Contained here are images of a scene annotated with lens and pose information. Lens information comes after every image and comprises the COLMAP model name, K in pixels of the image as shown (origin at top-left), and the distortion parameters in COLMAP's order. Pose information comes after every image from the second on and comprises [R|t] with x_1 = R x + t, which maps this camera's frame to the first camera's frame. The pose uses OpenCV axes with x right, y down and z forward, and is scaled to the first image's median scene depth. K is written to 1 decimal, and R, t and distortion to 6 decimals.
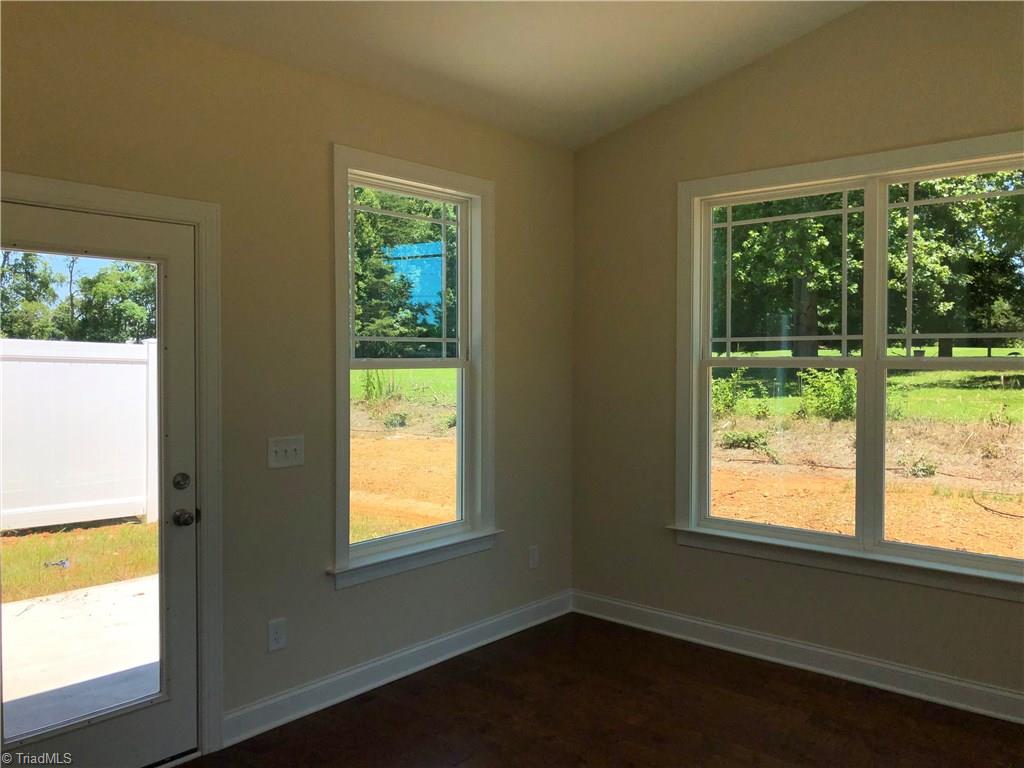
lens RADIAL K [[868.5, 0, 505.6], [0, 868.5, 381.8], [0, 0, 1]] dist [0.016500, 0.002869]
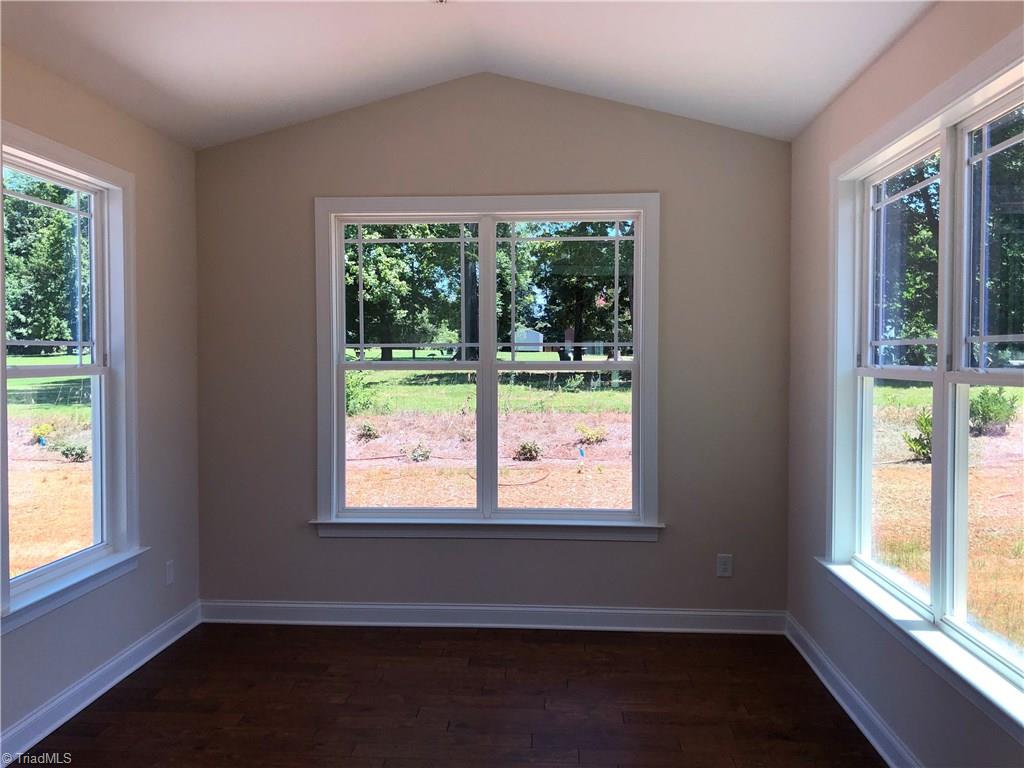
lens RADIAL K [[868.5, 0, 505.6], [0, 868.5, 381.8], [0, 0, 1]] dist [0.016500, 0.002869]
pose [[0.783889, -0.021918, 0.620514, -0.258753], [0.022460, 0.999724, 0.006939, -0.005352], [-0.620495, 0.008497, 0.784165, 0.018400]]
